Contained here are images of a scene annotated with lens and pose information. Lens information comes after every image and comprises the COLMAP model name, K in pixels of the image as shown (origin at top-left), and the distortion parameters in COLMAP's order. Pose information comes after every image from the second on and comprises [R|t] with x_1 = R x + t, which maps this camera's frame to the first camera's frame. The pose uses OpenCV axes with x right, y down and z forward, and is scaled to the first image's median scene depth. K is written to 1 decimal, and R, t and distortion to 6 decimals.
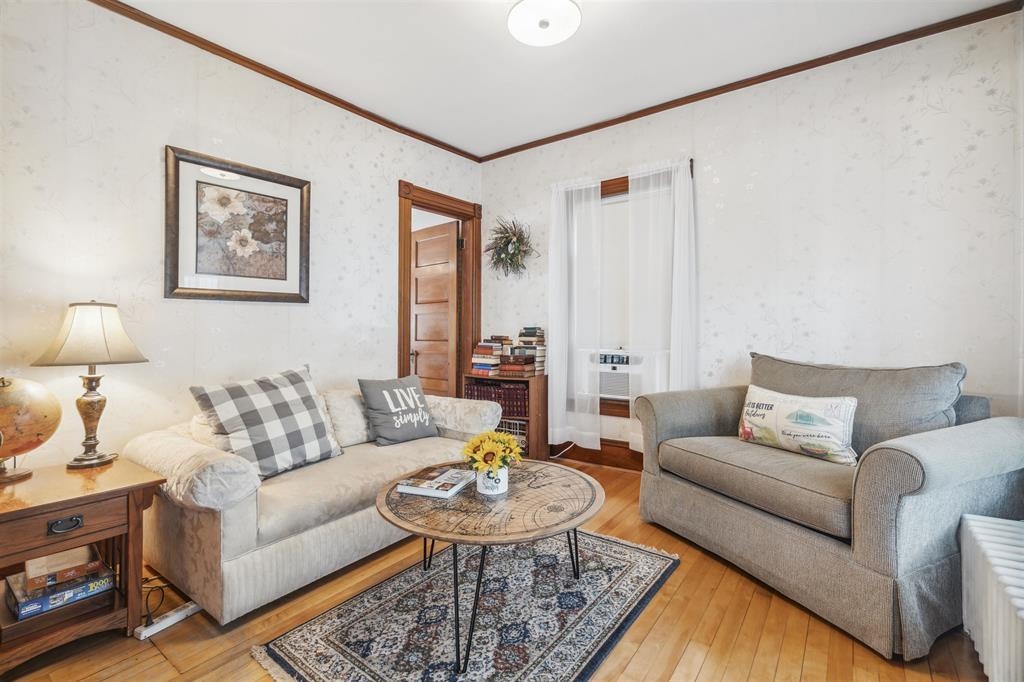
lens RADIAL K [[469.1, 0, 511.2], [0, 469.1, 317.2], [0, 0, 1]] dist [-0.003271, -0.000095]
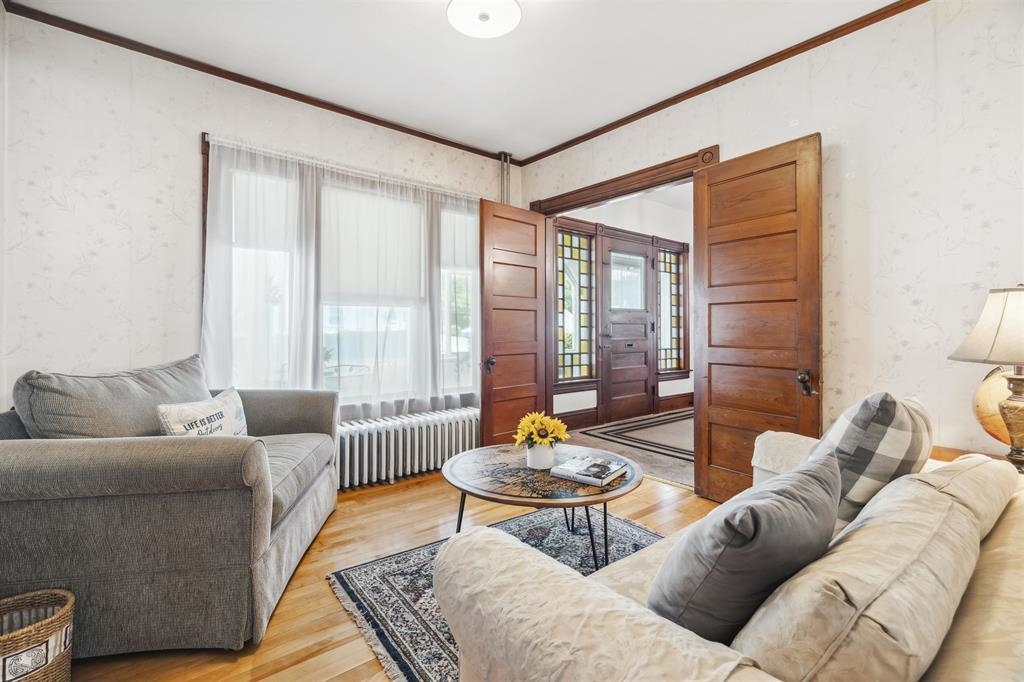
lens RADIAL K [[452.7, 0, 512.0], [0, 452.7, 341.0], [0, 0, 1]] dist [-0.027726, -0.000070]
pose [[-0.964479, -0.000153, 0.264158, -0.252735], [0.000513, 0.999997, 0.002455, 0.060121], [-0.264158, 0.002503, -0.964476, 1.998730]]
